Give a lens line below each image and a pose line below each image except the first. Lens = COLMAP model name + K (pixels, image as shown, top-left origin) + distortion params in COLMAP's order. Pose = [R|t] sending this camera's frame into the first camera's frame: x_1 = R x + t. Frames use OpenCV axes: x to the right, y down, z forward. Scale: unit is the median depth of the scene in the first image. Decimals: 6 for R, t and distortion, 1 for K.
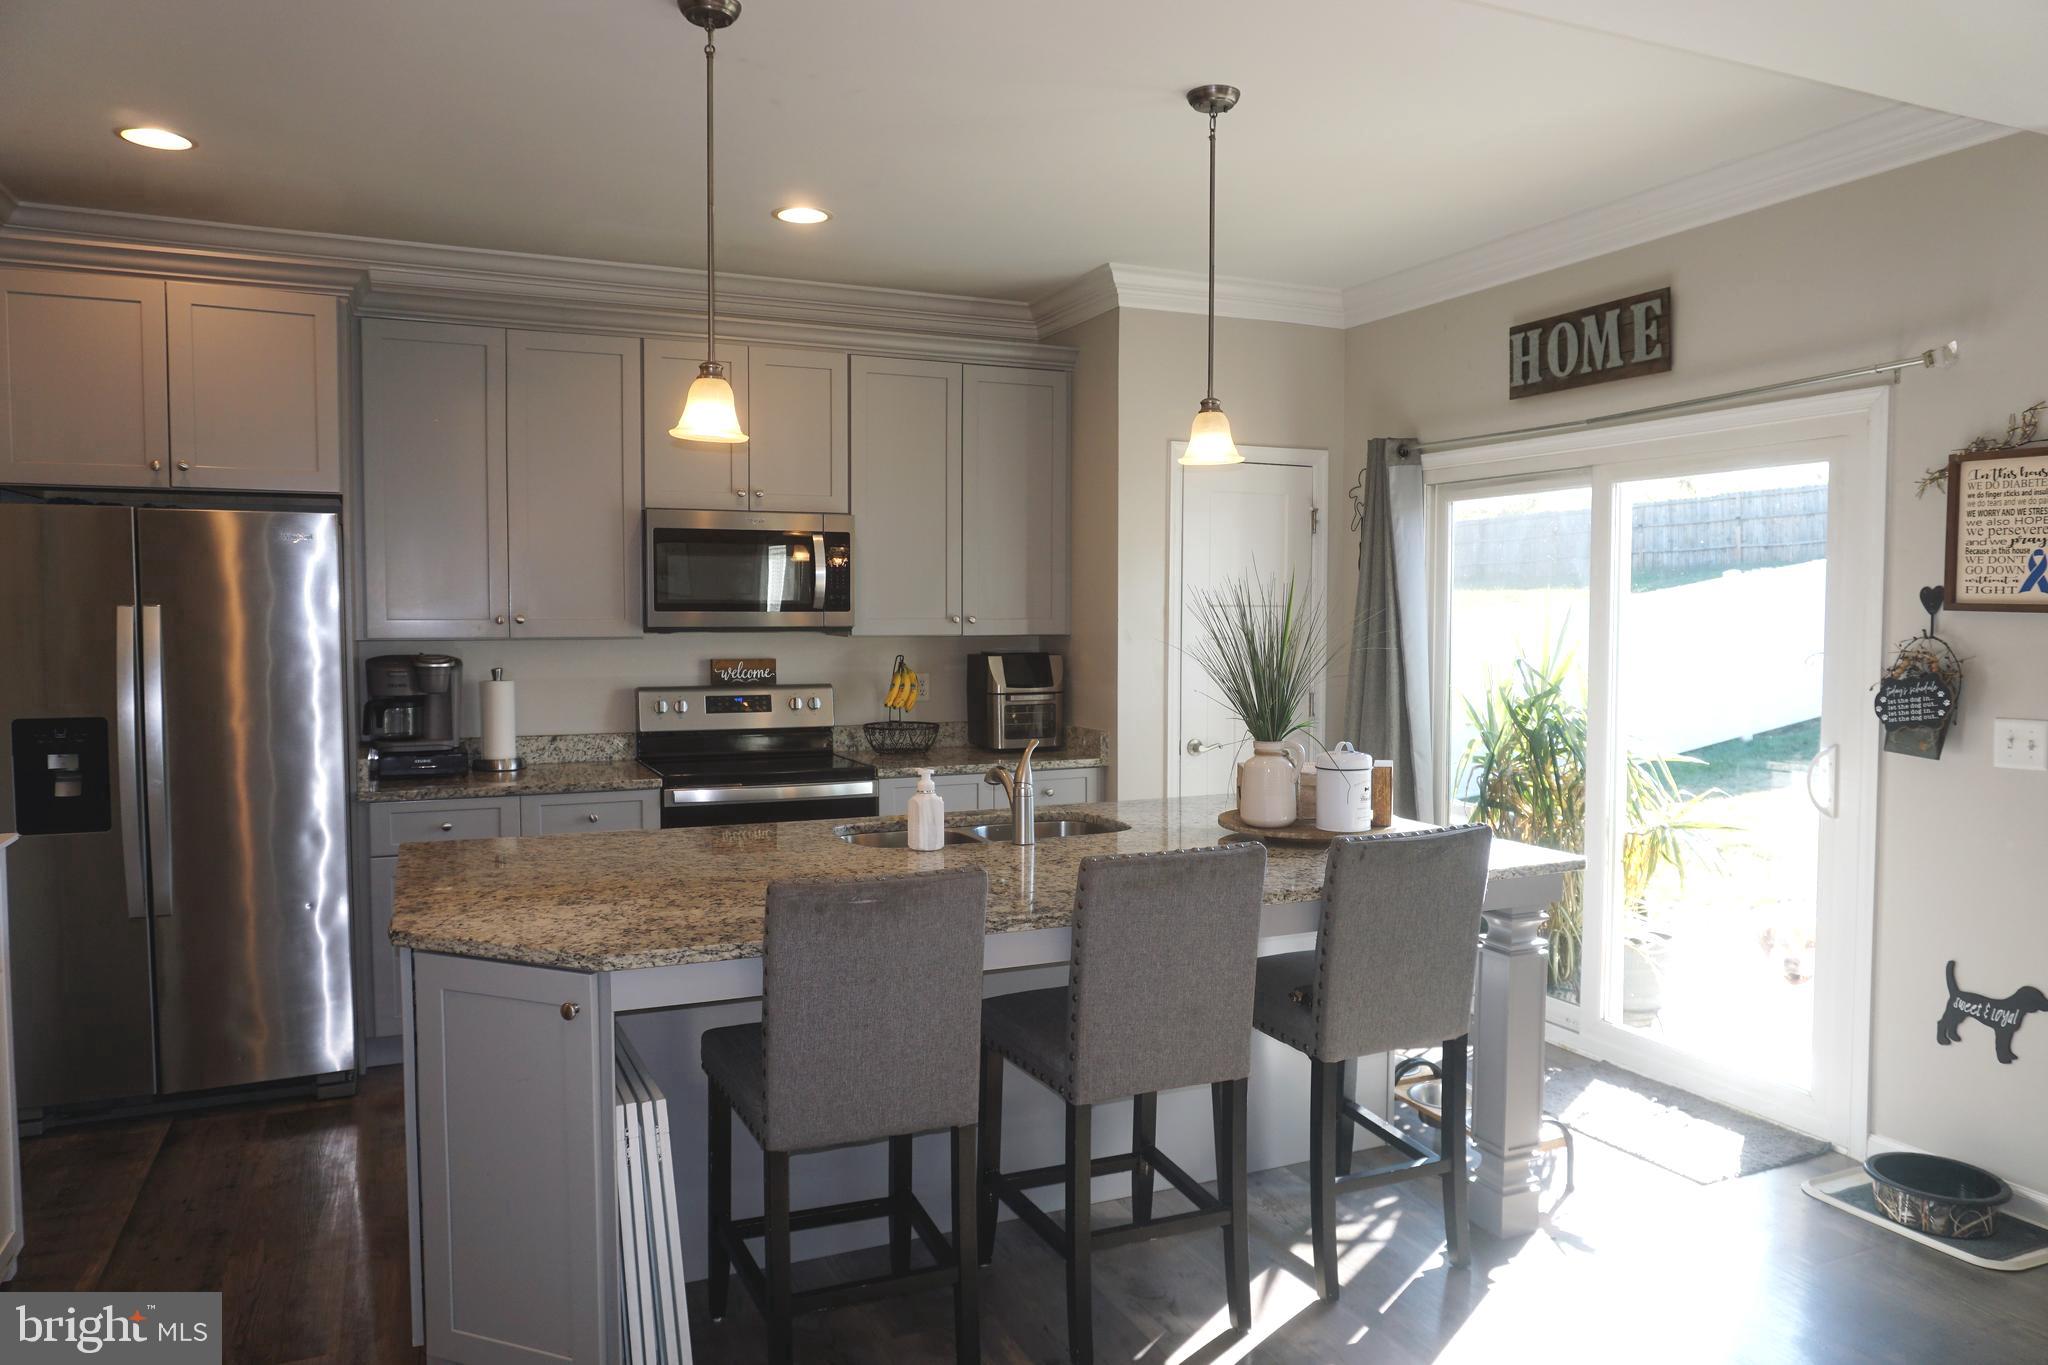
lens RADIAL K [[1378.2, 0, 1023.1], [0, 1378.2, 674.5], [0, 0, 1]] dist [-0.043626, 0.023309]
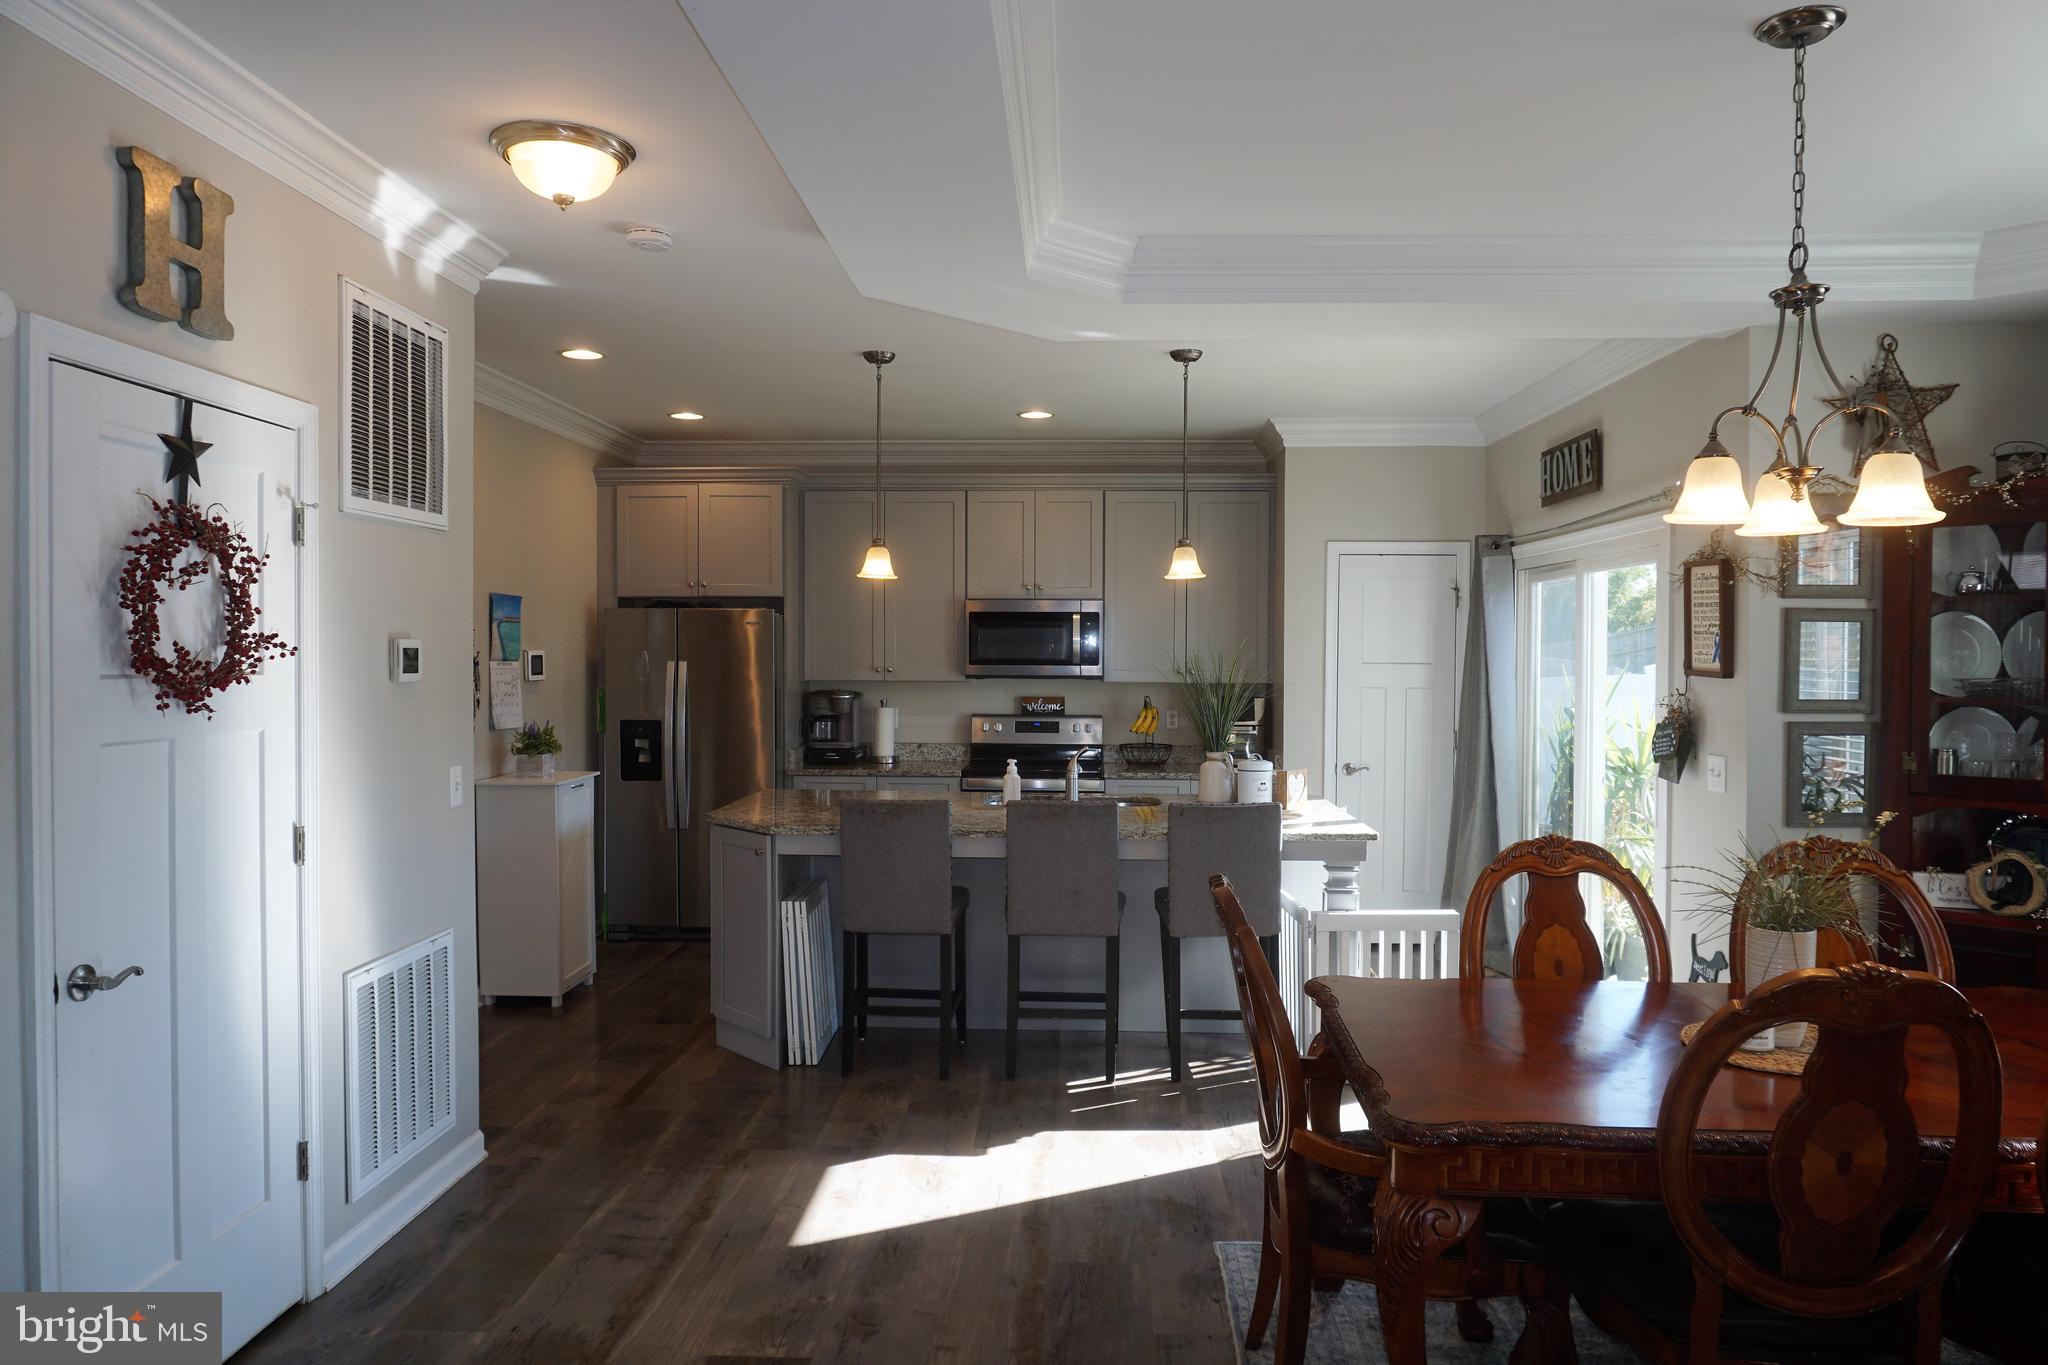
lens RADIAL K [[1378.2, 0, 1011.1], [0, 1378.2, 680.5], [0, 0, 1]] dist [-0.043626, 0.023309]
pose [[0.889568, 0.013398, -0.456607, 0.552156], [-0.025740, 0.999452, -0.020820, 0.003641], [0.456078, 0.030274, 0.889425, -0.418459]]
